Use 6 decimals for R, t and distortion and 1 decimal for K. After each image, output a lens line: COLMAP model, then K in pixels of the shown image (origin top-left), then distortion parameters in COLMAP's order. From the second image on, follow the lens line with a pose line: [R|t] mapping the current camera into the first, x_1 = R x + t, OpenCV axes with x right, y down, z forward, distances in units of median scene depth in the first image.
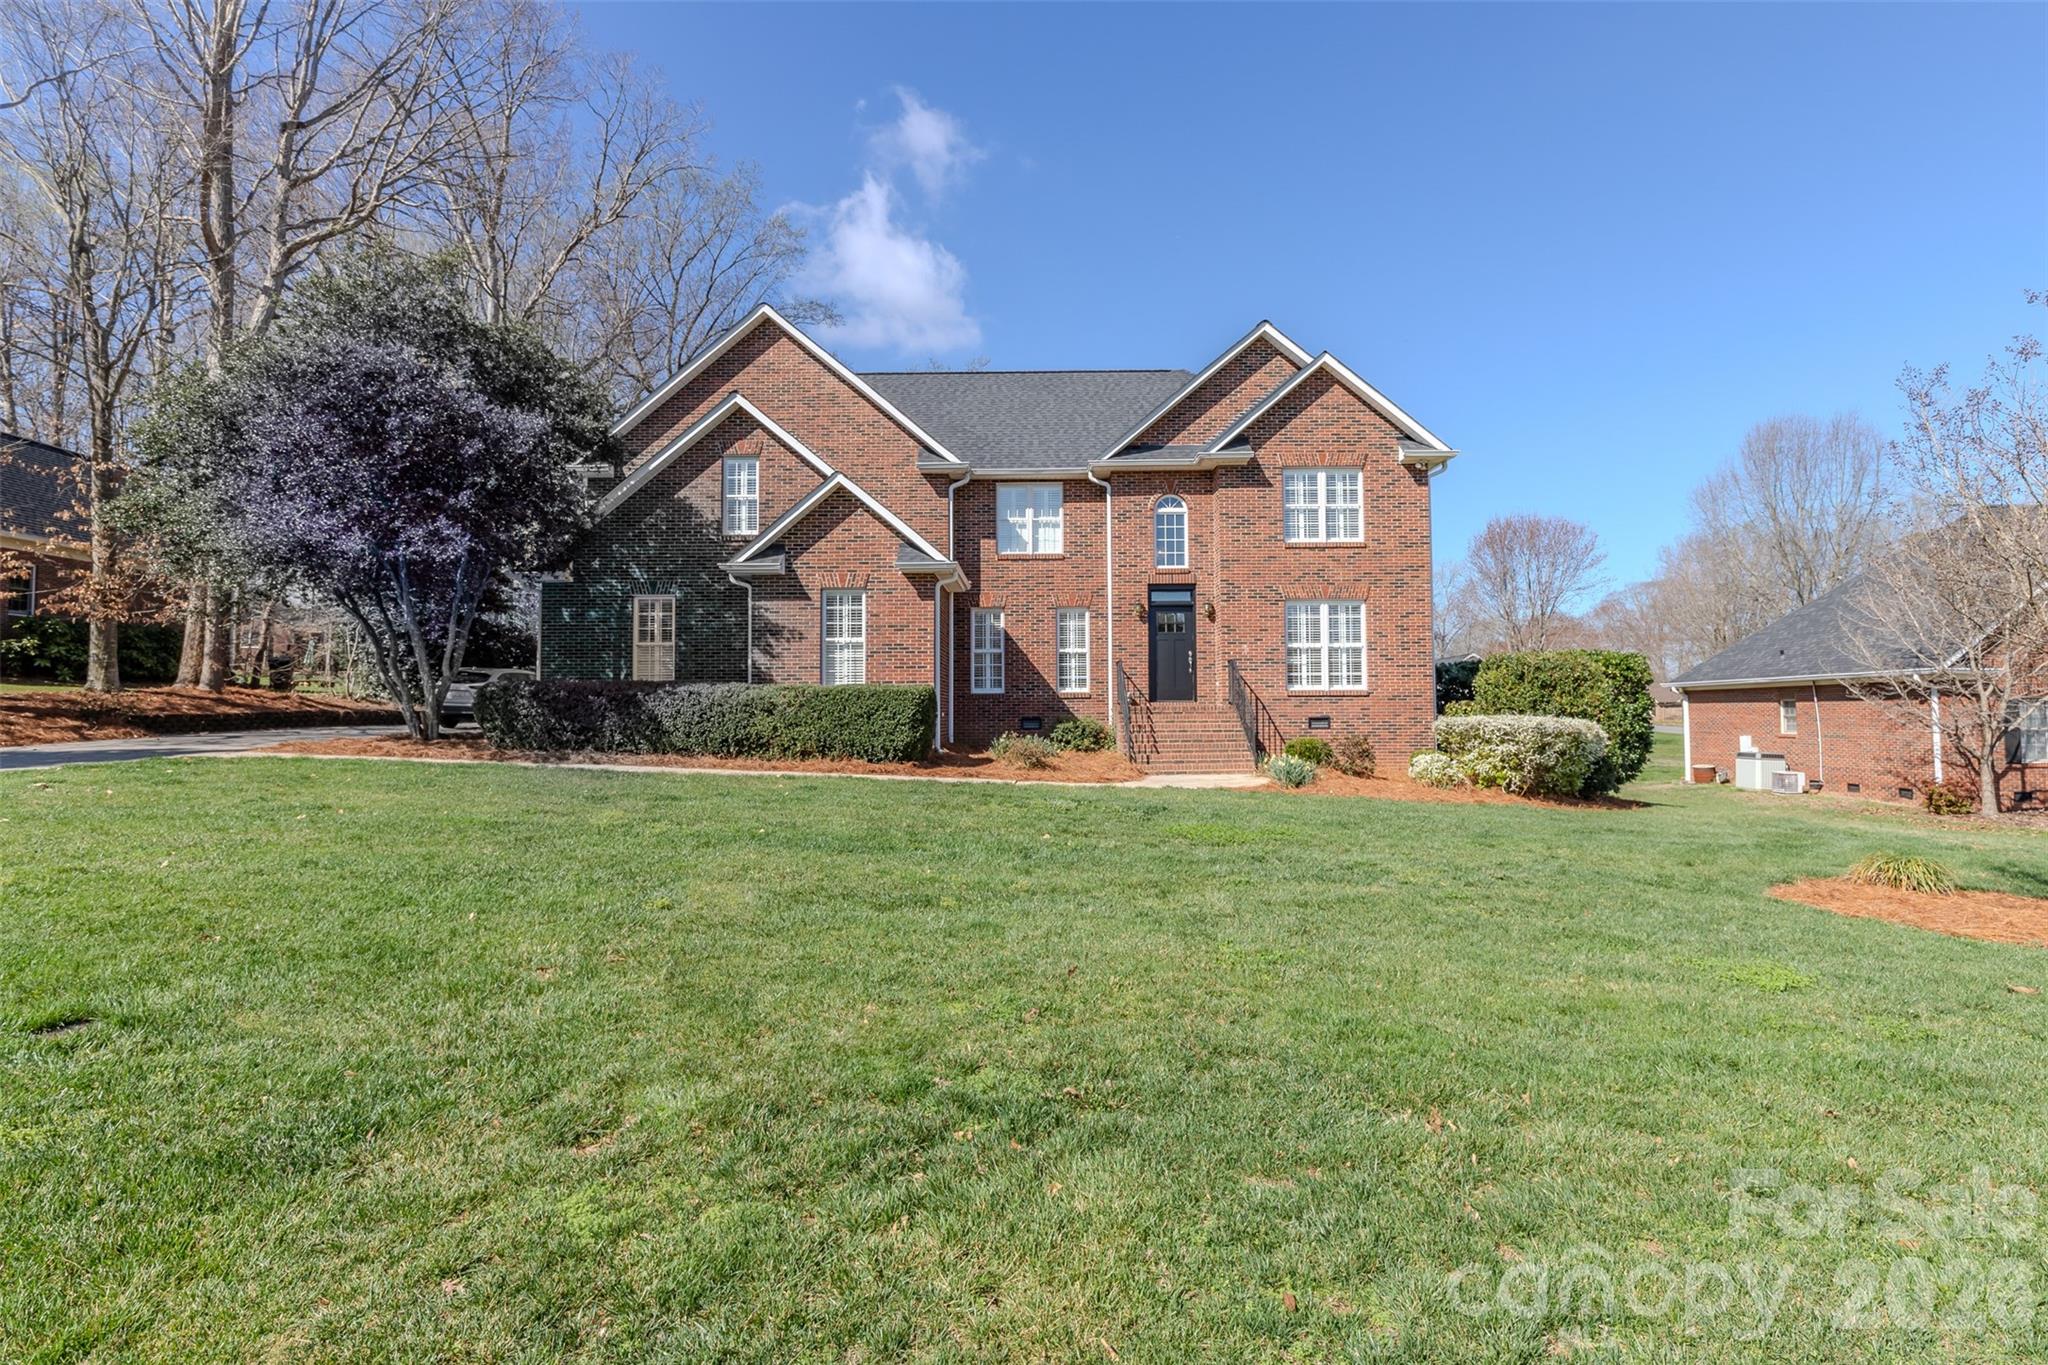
lens RADIAL K [[986.4, 0, 1022.4], [0, 986.4, 673.3], [0, 0, 1]] dist [0.002627, 0.000286]
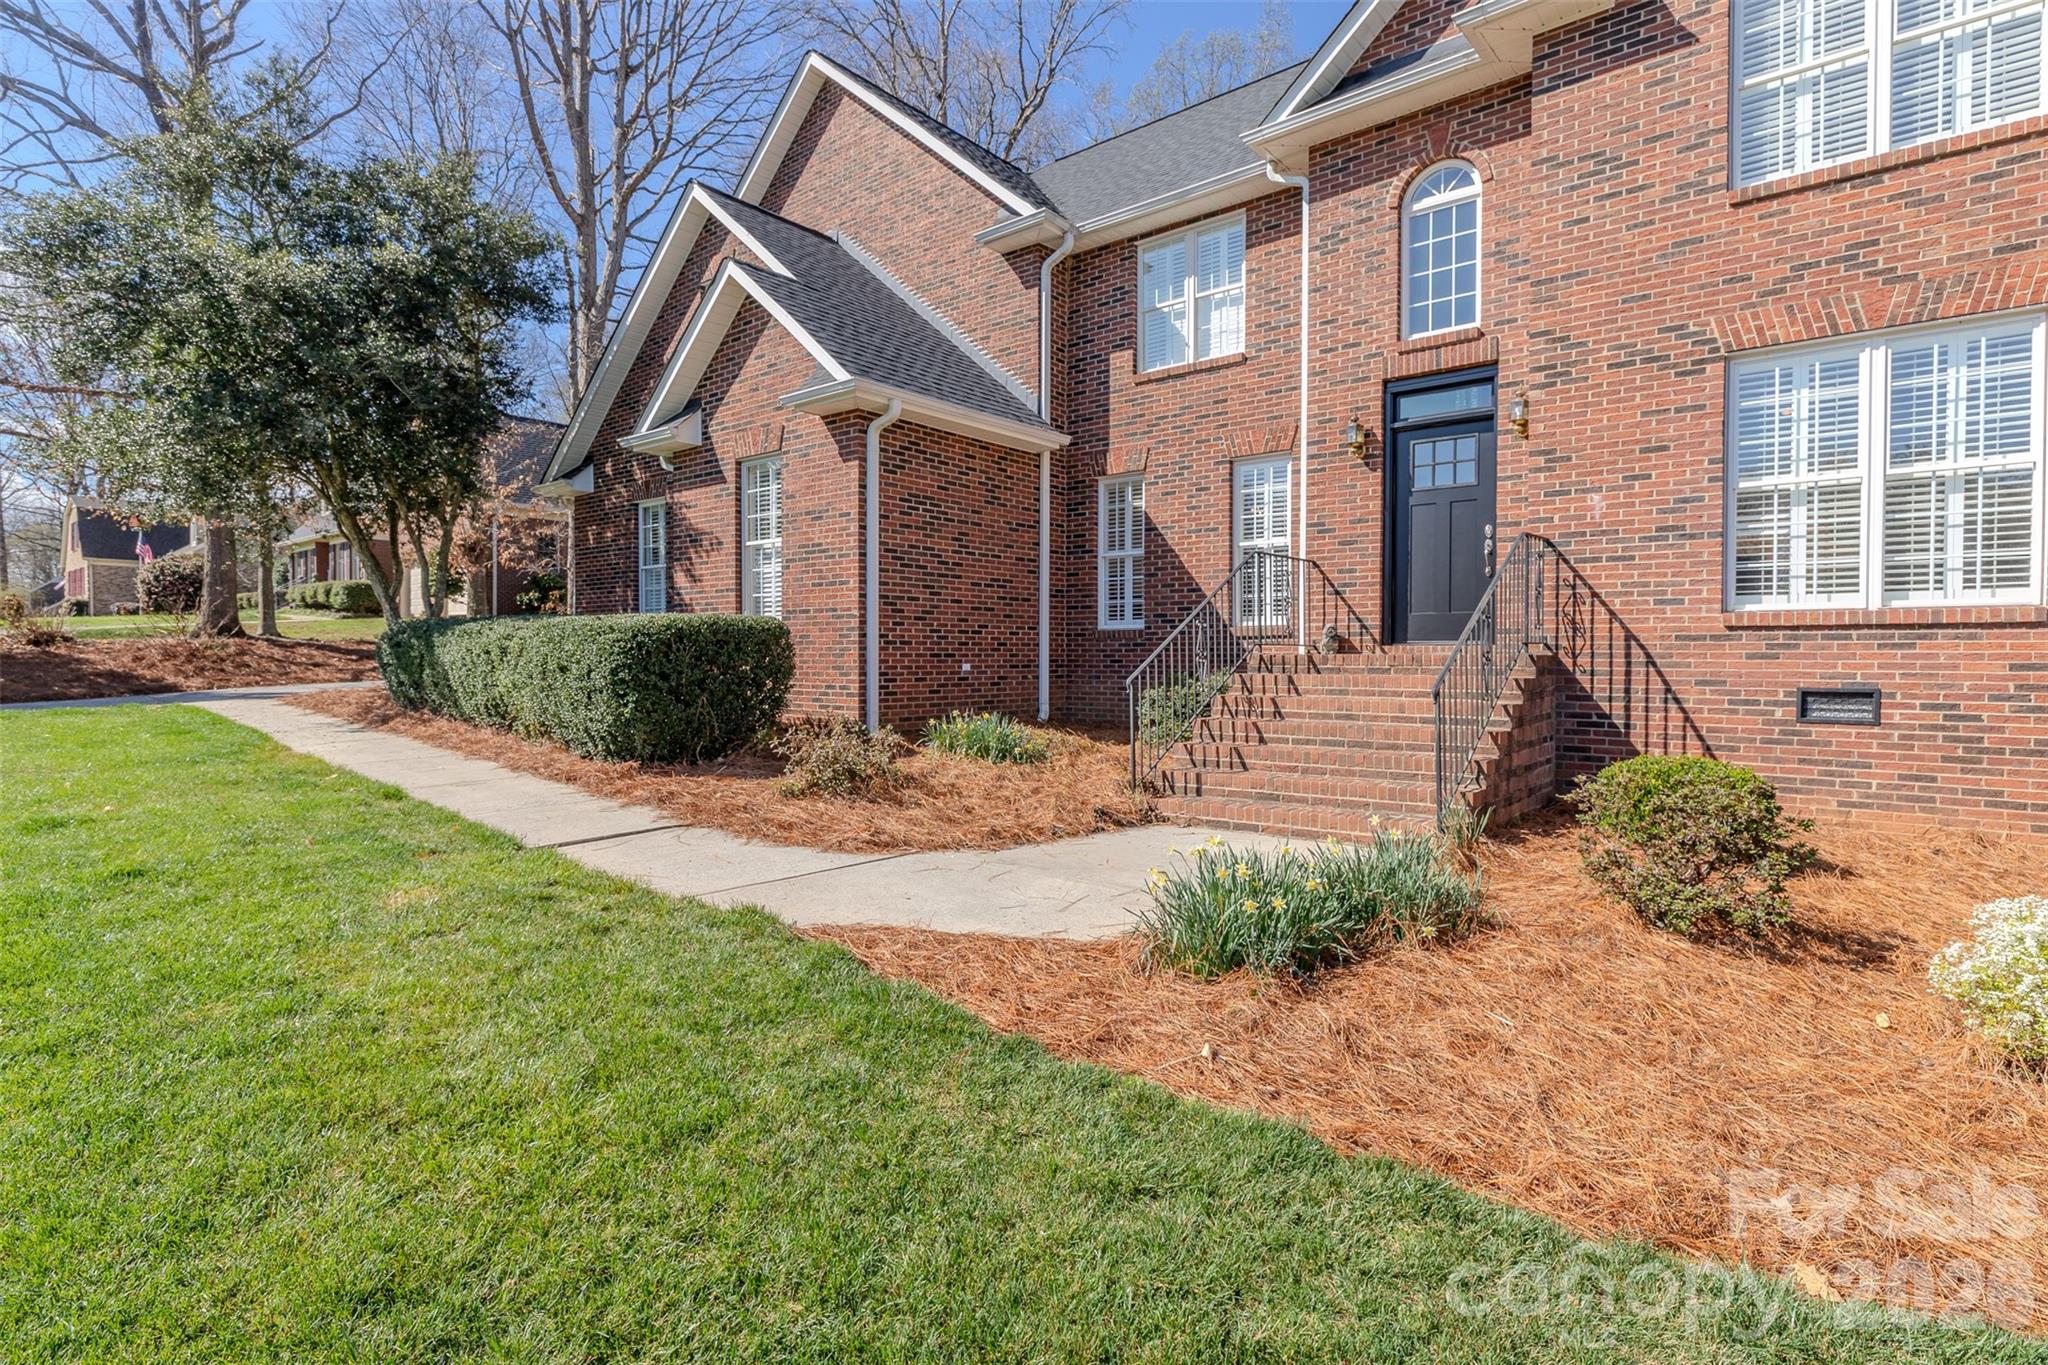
lens RADIAL K [[1005.0, 0, 1029.8], [0, 1005.0, 670.5], [0, 0, 1]] dist [0.000395, 0.000373]
pose [[0.784491, 0.014434, -0.619972, 0.292123], [0.020525, 0.998577, 0.049221, 0.015129], [0.619800, -0.051338, 0.783079, 0.550916]]
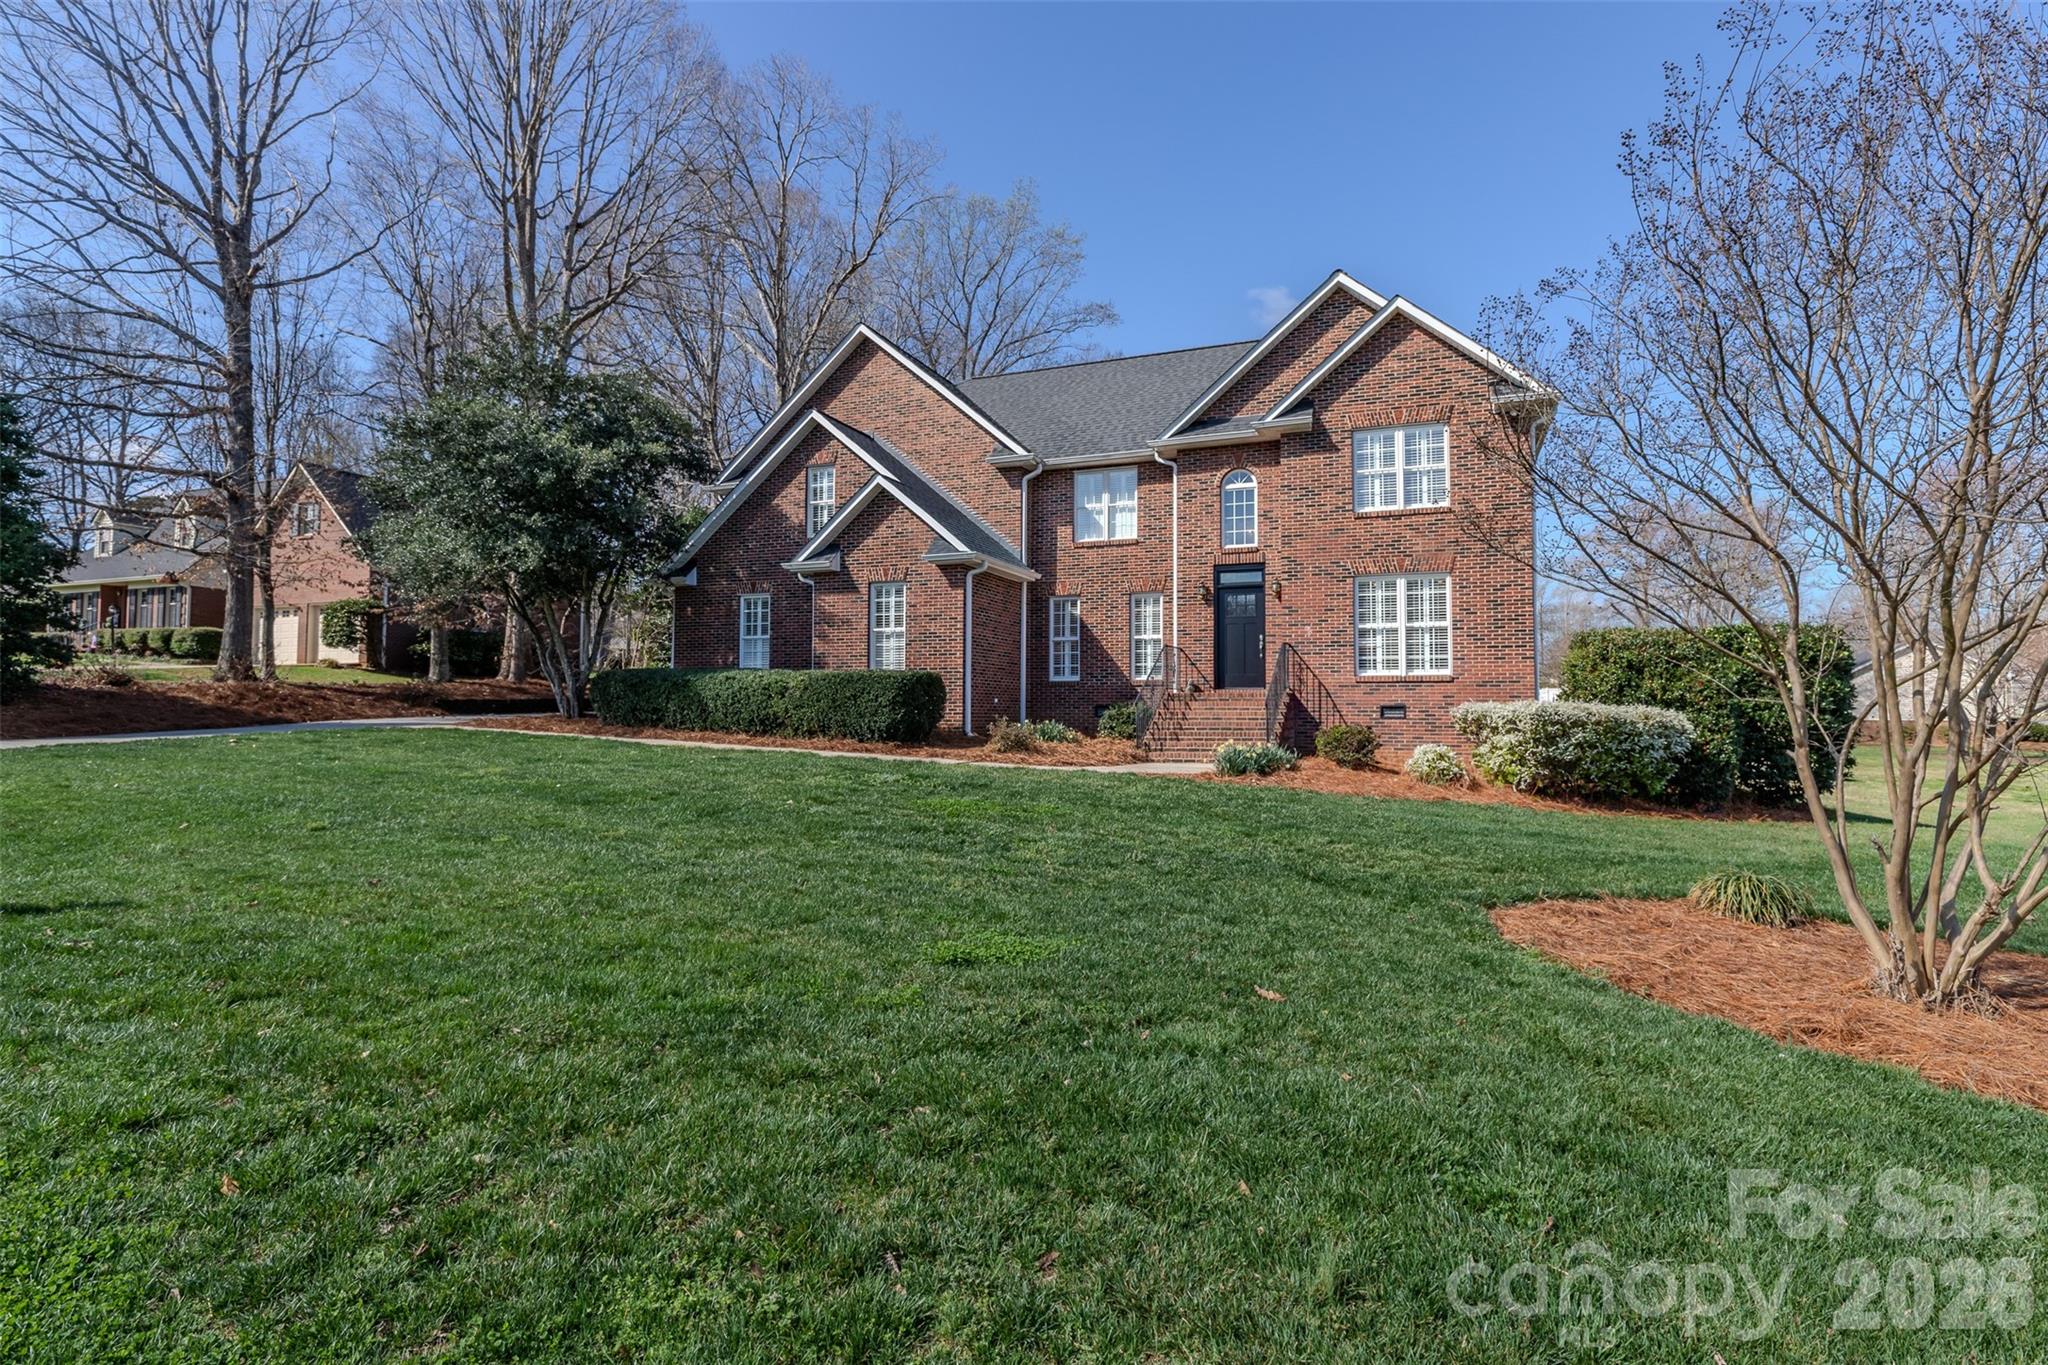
lens RADIAL K [[1005.0, 0, 1029.8], [0, 1005.0, 670.5], [0, 0, 1]] dist [0.000395, 0.000373]
pose [[0.933302, -0.006747, -0.359030, 0.315791], [0.006217, 0.999977, -0.002632, 0.012773], [0.359040, 0.000224, 0.933322, 0.033329]]
